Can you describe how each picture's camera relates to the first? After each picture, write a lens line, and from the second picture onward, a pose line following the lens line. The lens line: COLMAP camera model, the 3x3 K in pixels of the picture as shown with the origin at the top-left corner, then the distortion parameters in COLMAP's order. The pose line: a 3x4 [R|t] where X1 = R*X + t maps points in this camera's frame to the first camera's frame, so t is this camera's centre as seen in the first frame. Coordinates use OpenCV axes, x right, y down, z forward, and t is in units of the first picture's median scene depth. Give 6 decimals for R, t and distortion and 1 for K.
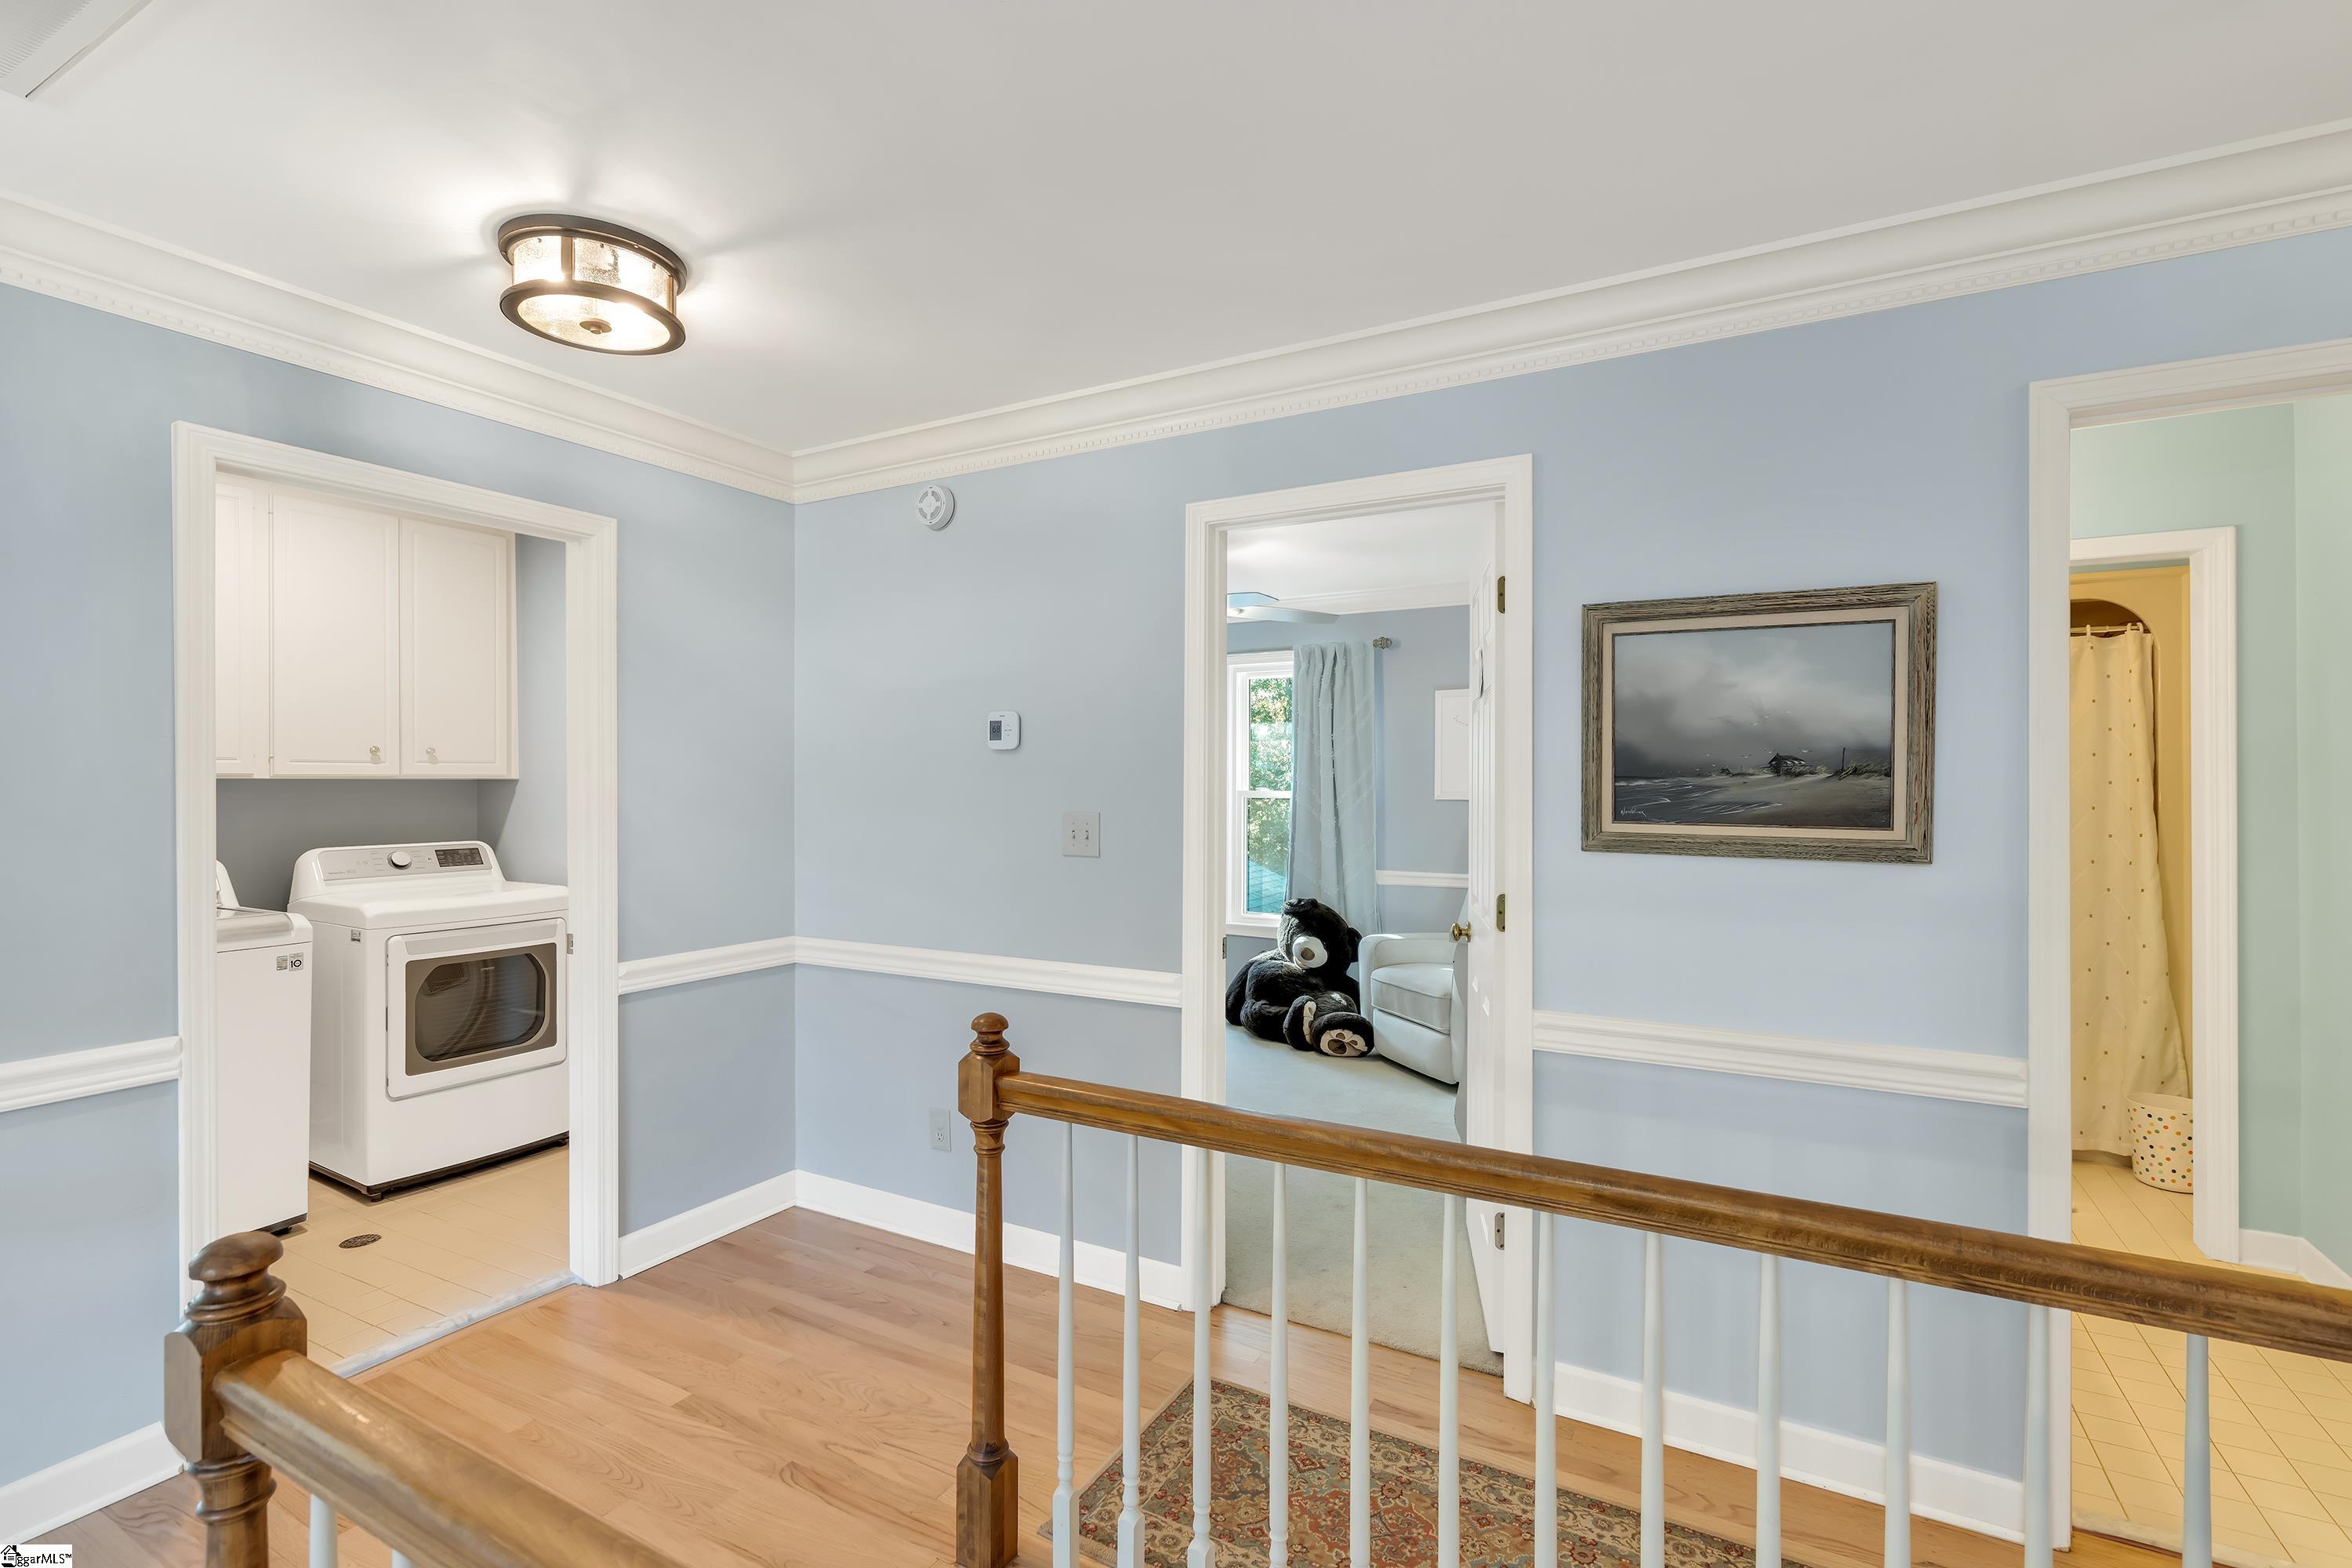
lens RADIAL K [[1076.5, 0, 1199.8], [0, 1076.5, 783.3], [0, 0, 1]] dist [-0.002909, 0.000043]
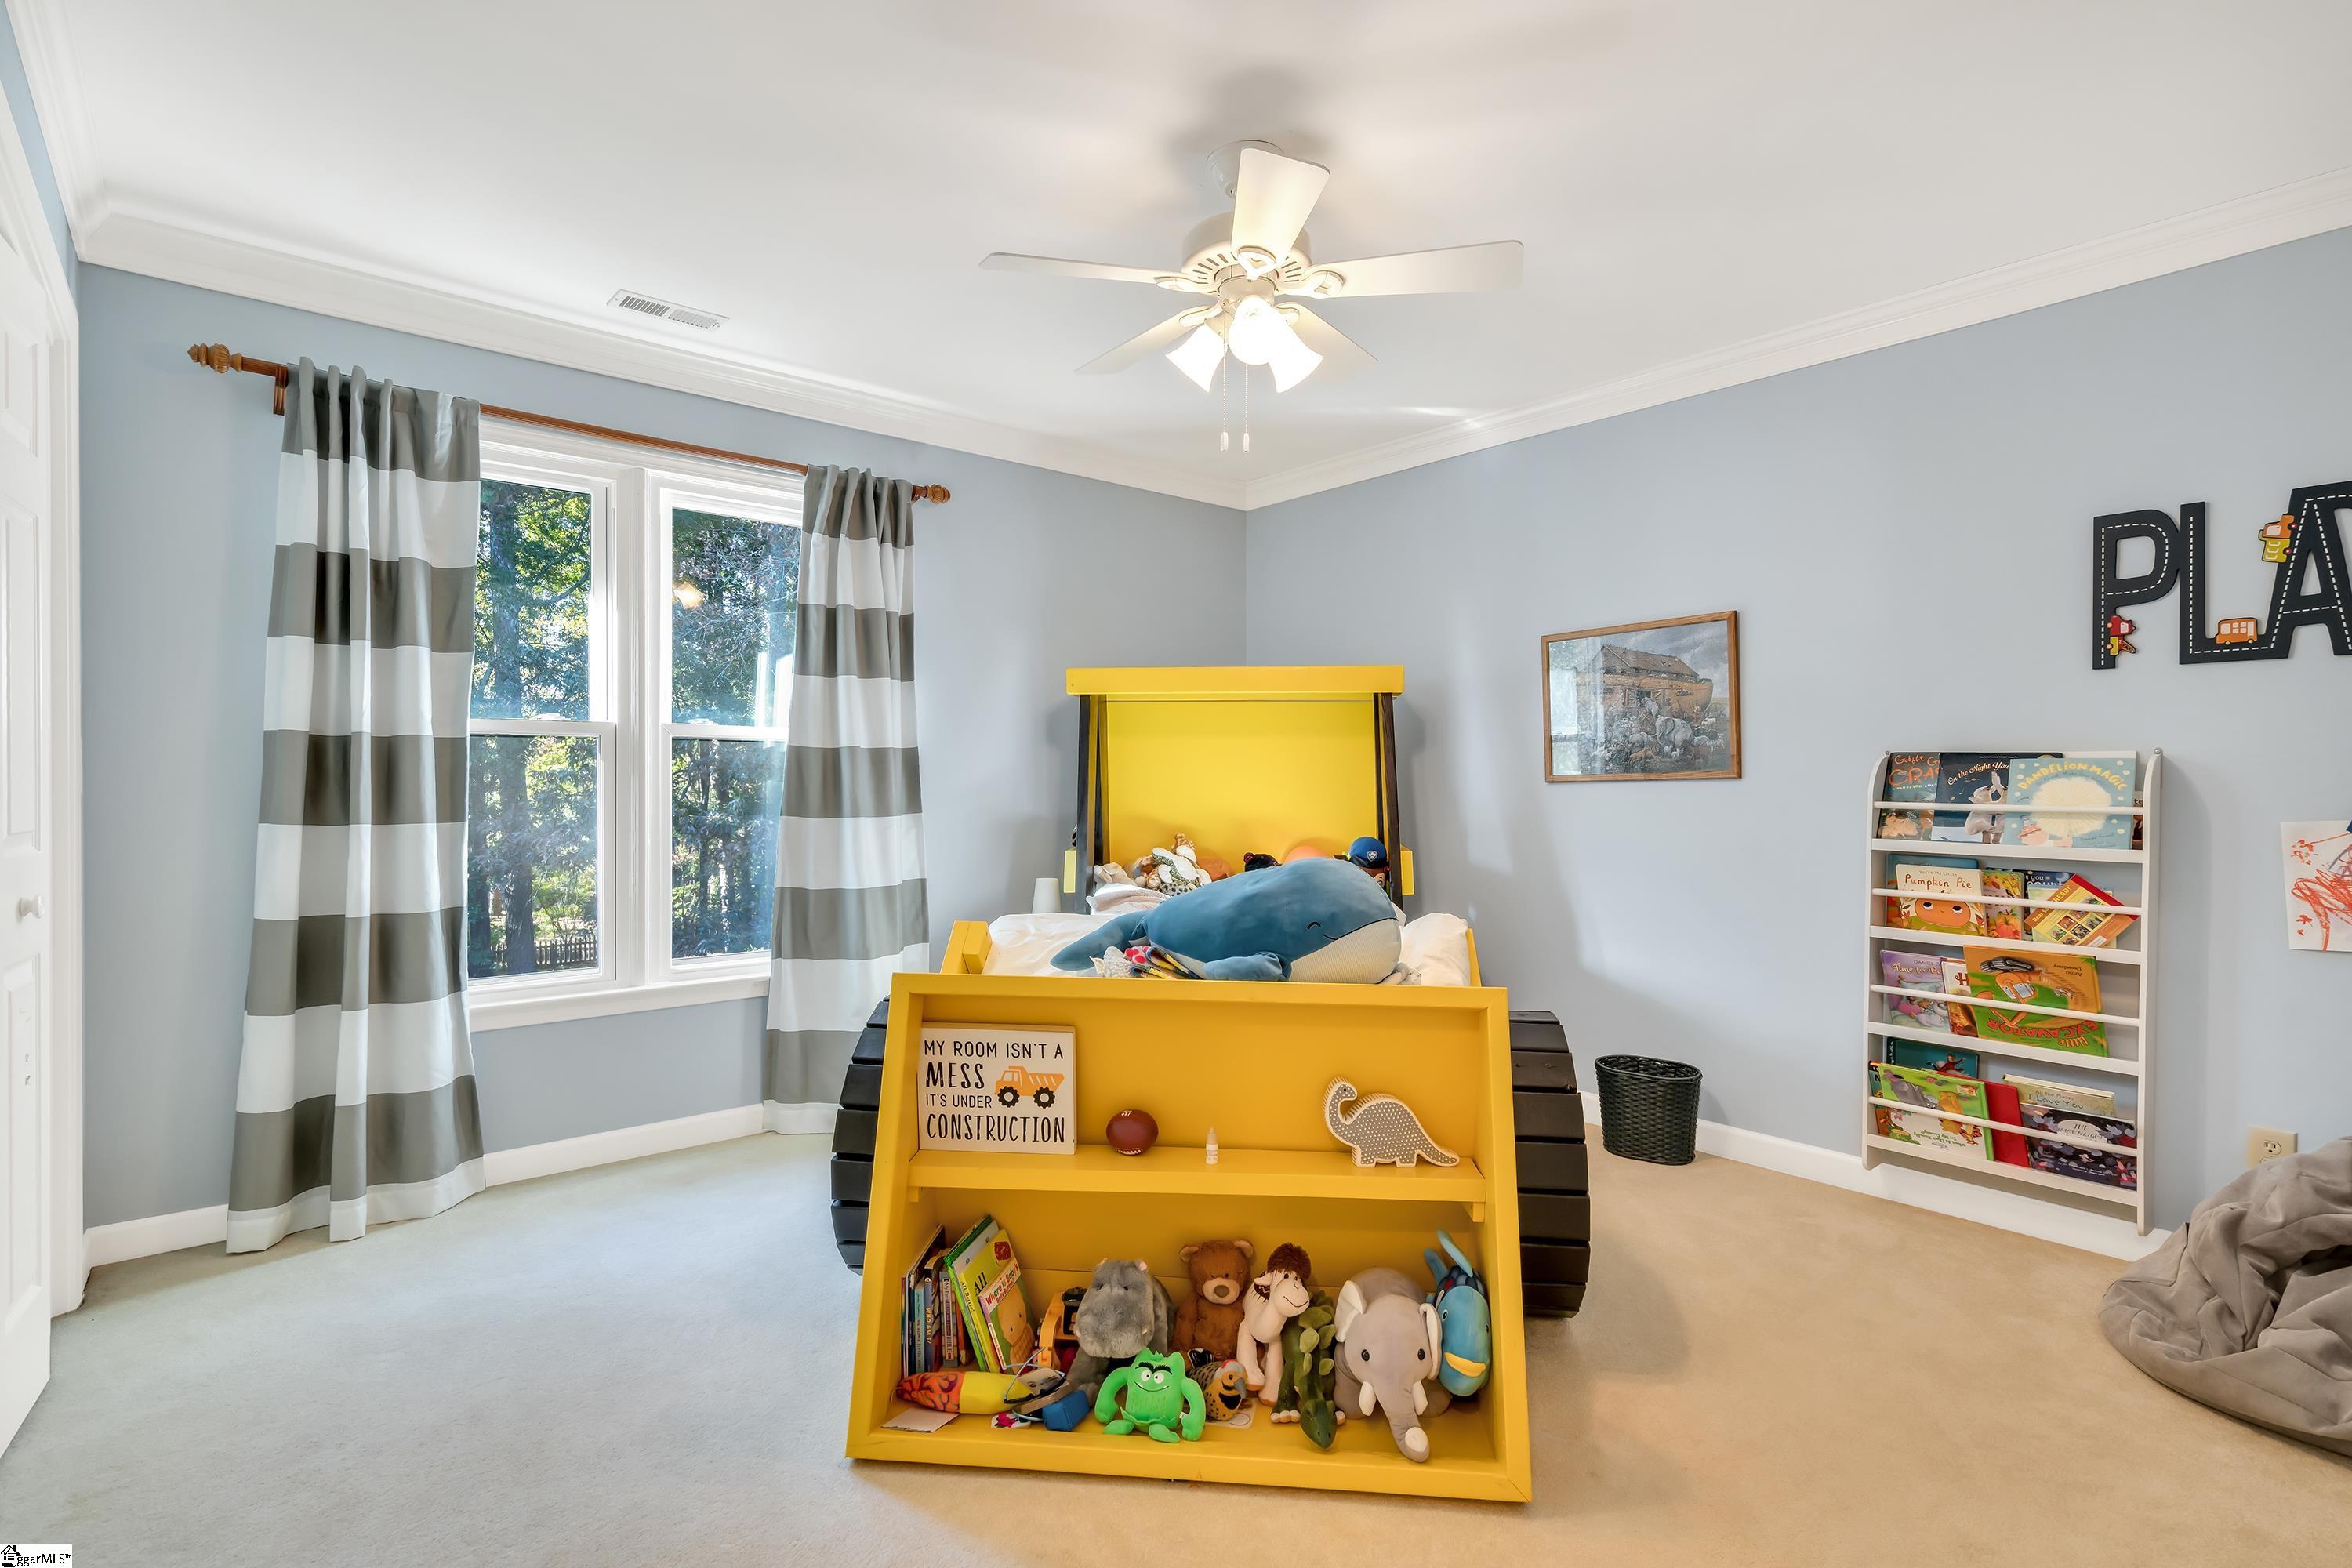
lens RADIAL K [[1076.5, 0, 1199.8], [0, 1076.5, 783.3], [0, 0, 1]] dist [-0.002909, 0.000043]
pose [[0.340916, -0.003075, 0.940089, -0.411117], [-0.001006, 0.999993, 0.003636, 0.039134], [-0.940093, -0.002185, 0.340911, 0.665611]]
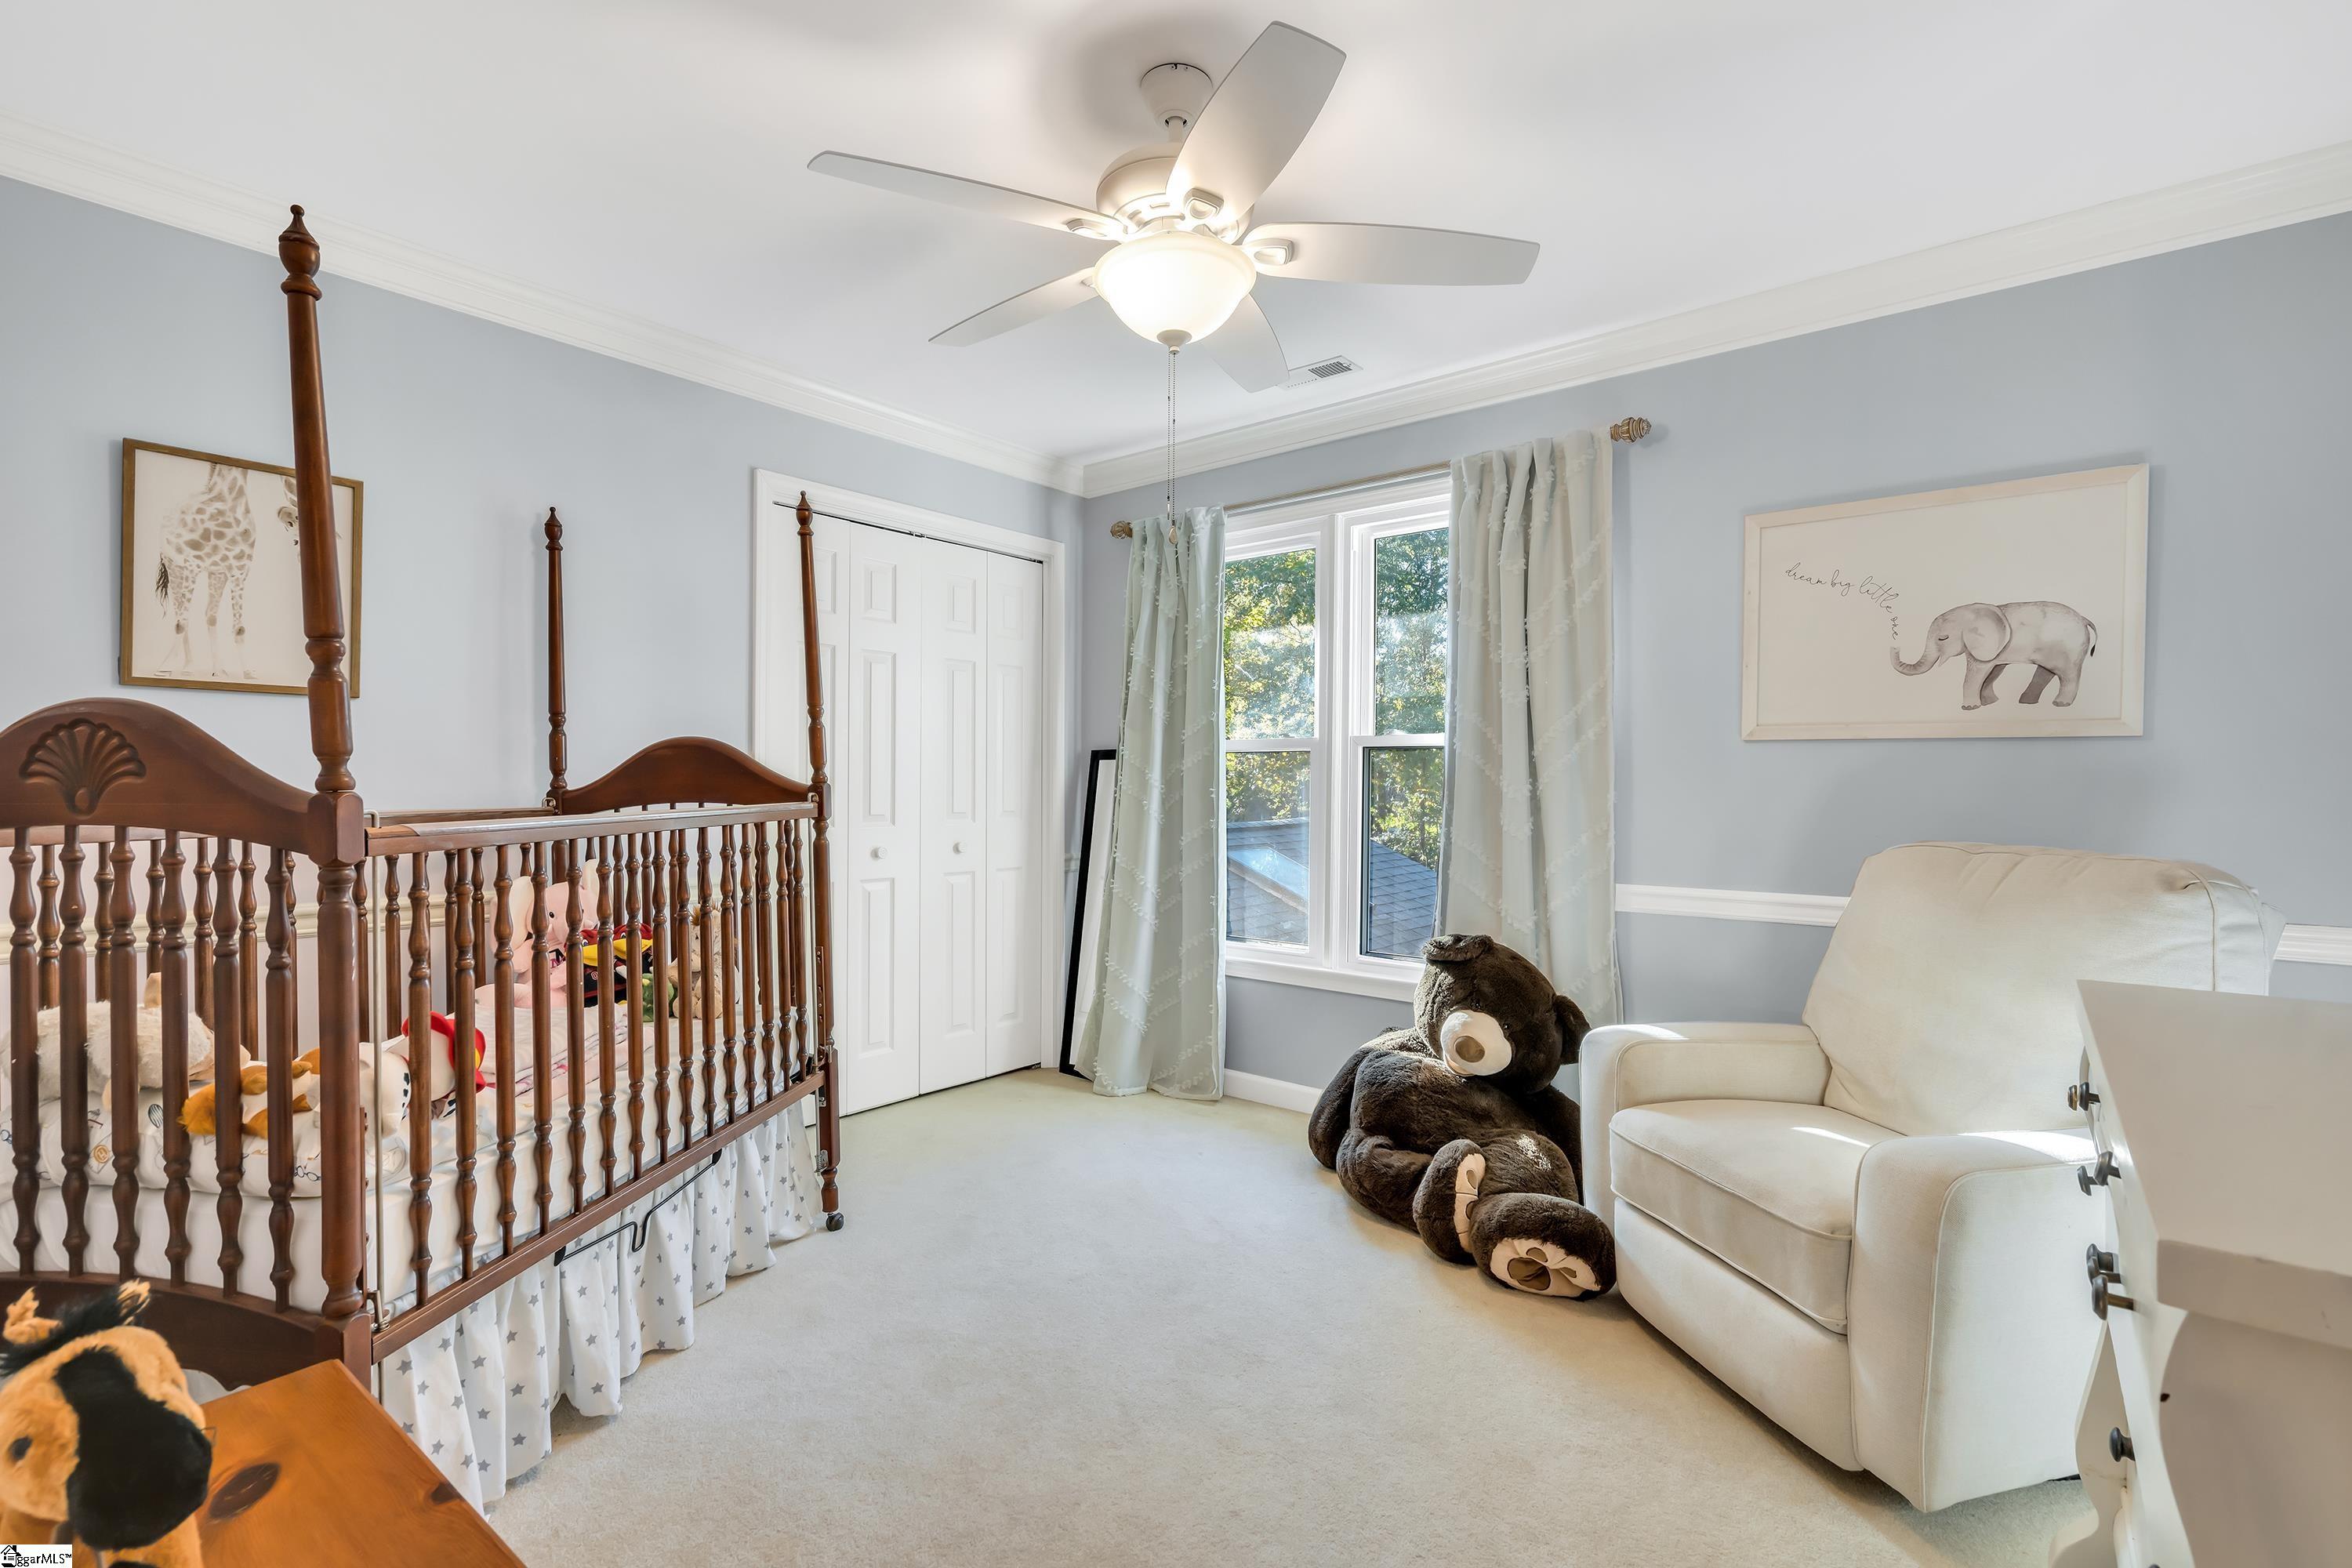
lens RADIAL K [[1076.5, 0, 1199.8], [0, 1076.5, 783.3], [0, 0, 1]] dist [-0.002909, 0.000043]
pose [[0.984095, 0.006990, -0.177505, 0.064038], [-0.007826, 0.999961, -0.004009, 0.038717], [0.177470, 0.005335, 0.984112, 0.483560]]
